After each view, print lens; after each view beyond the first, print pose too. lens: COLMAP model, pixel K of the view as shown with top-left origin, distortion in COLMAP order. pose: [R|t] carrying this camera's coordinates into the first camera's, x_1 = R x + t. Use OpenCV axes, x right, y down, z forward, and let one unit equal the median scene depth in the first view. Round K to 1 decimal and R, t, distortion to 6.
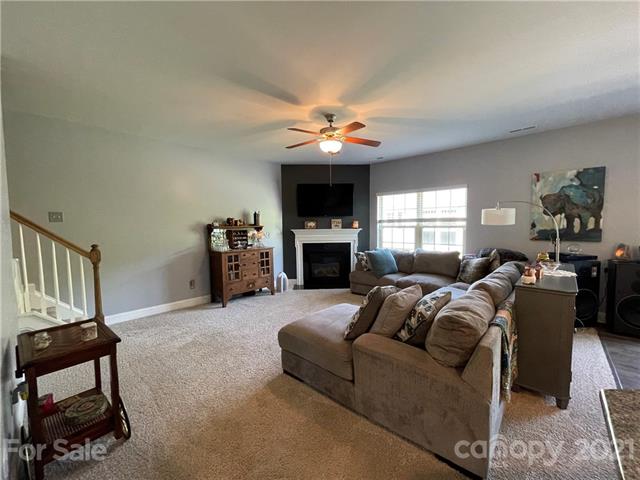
lens RADIAL K [[258.9, 0, 321.0], [0, 258.9, 239.1], [0, 0, 1]] dist [-0.002690, -0.000633]
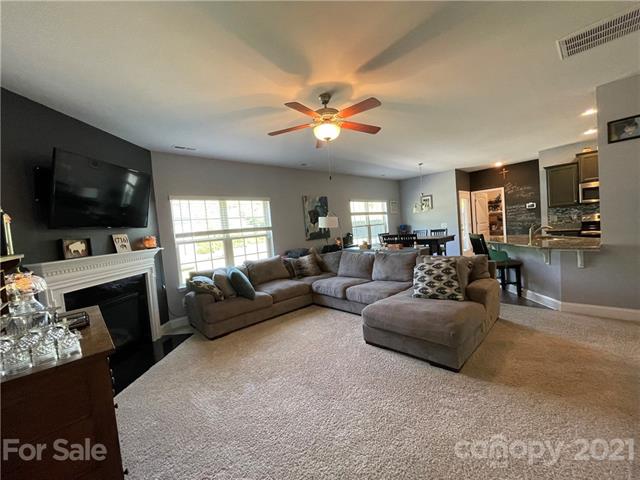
lens RADIAL K [[258.9, 0, 321.0], [0, 258.9, 239.1], [0, 0, 1]] dist [-0.002690, -0.000633]
pose [[0.069544, -0.040744, 0.996746, -0.535789], [0.137586, 0.990009, 0.030869, -0.031892], [-0.988045, 0.134992, 0.074455, 0.667382]]
